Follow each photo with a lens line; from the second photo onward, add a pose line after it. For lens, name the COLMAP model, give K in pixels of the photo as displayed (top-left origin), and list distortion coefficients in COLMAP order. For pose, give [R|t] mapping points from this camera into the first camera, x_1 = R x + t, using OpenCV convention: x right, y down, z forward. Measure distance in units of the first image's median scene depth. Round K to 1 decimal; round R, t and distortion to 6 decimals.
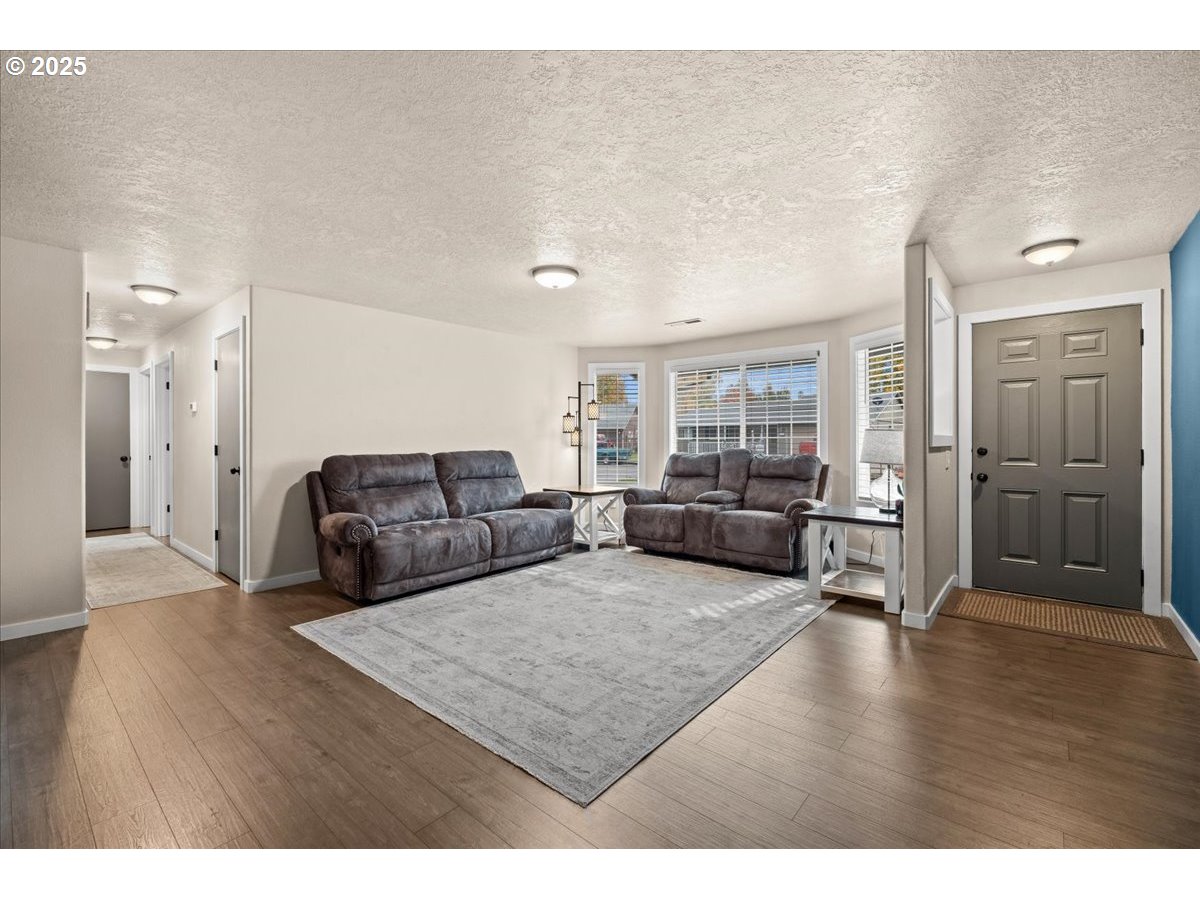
lens RADIAL K [[521.6, 0, 592.1], [0, 521.6, 441.2], [0, 0, 1]] dist [-0.007917, 0.000810]
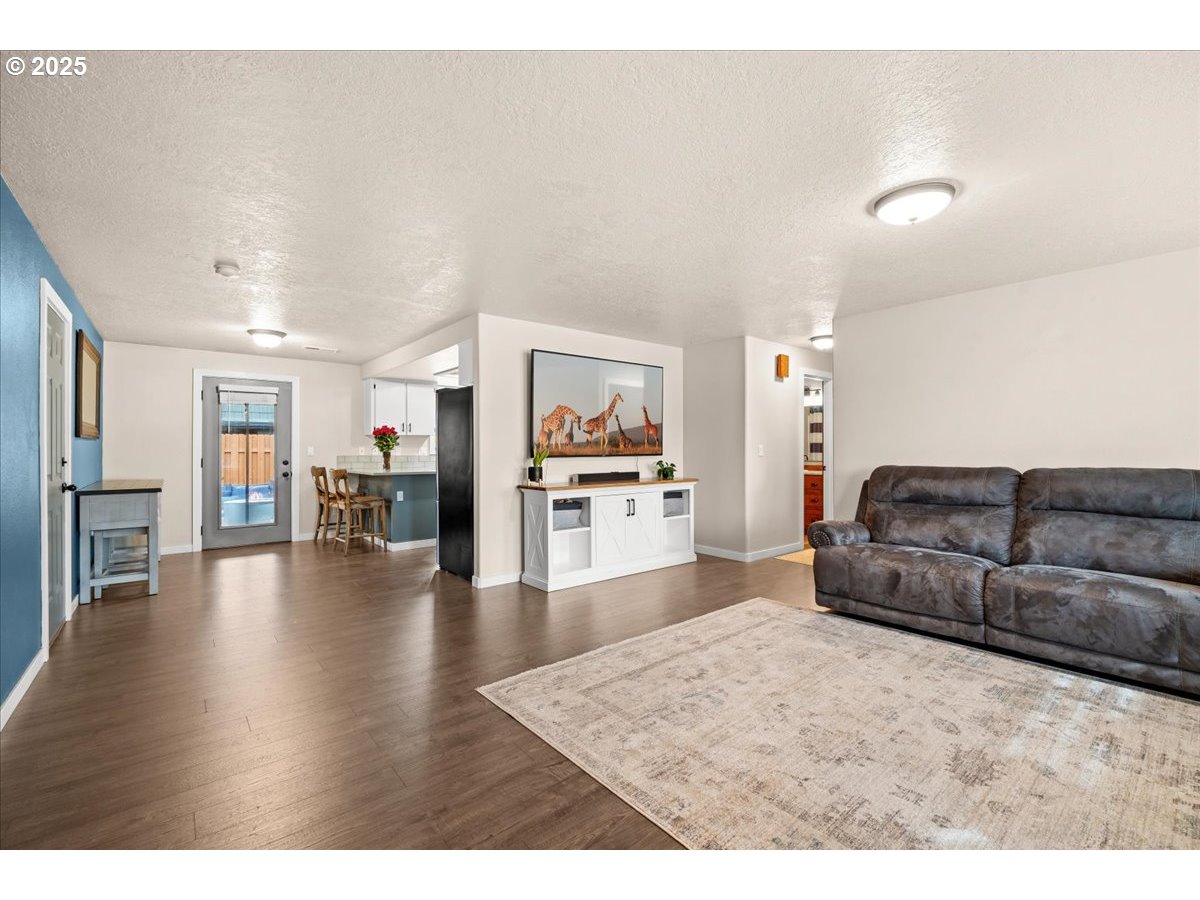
lens RADIAL K [[521.6, 0, 600.2], [0, 521.6, 448.5], [0, 0, 1]] dist [-0.007917, 0.000810]
pose [[-0.163348, -0.003423, -0.986563, 0.614744], [-0.002028, 0.999993, -0.003134, -0.000069], [0.986566, 0.001489, -0.163354, 0.690251]]
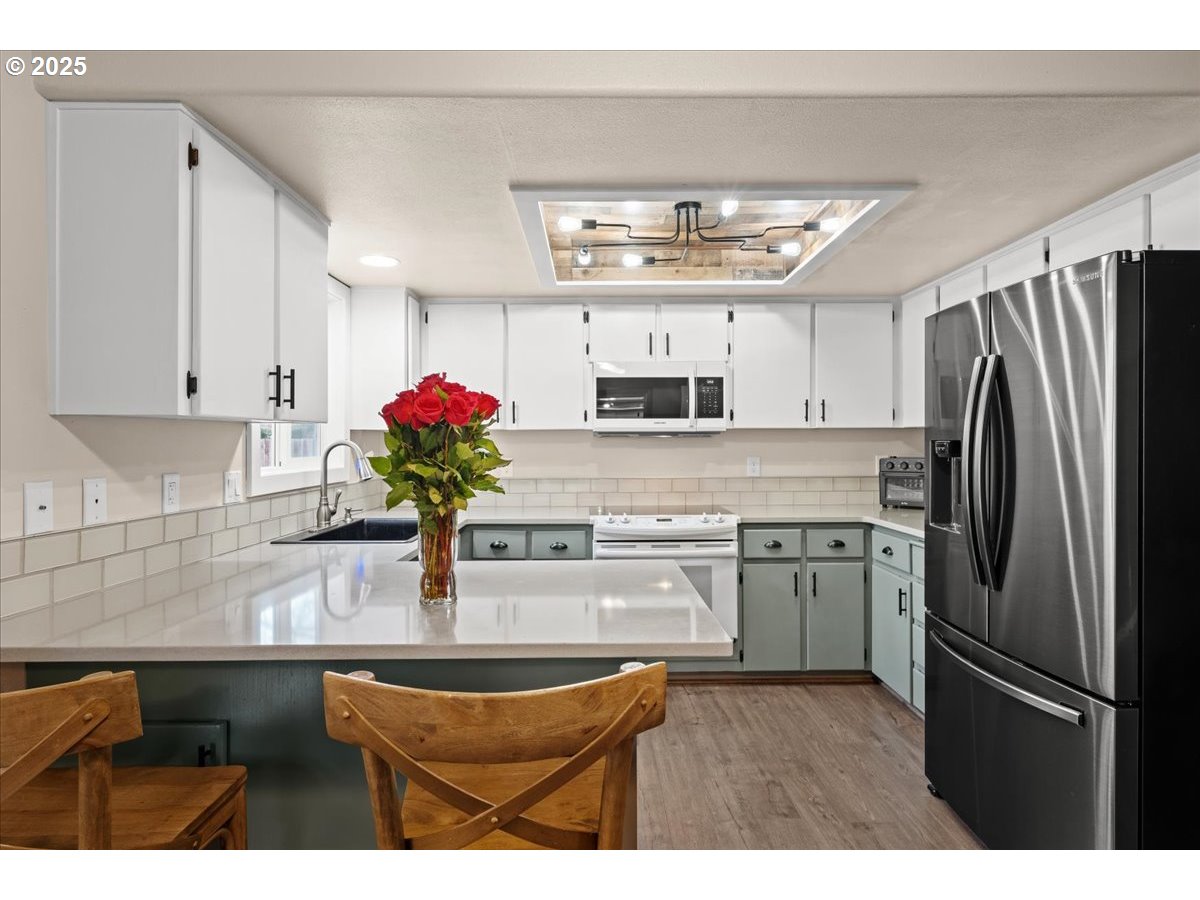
lens RADIAL K [[666.3, 0, 599.3], [0, 666.3, 442.9], [0, 0, 1]] dist [-0.009966, -0.002759]
pose [[0.665243, 0.000132, -0.746627, -0.534581], [0.000245, 1.000000, 0.000395, -0.034398], [0.746627, -0.000446, 0.665243, -0.454169]]
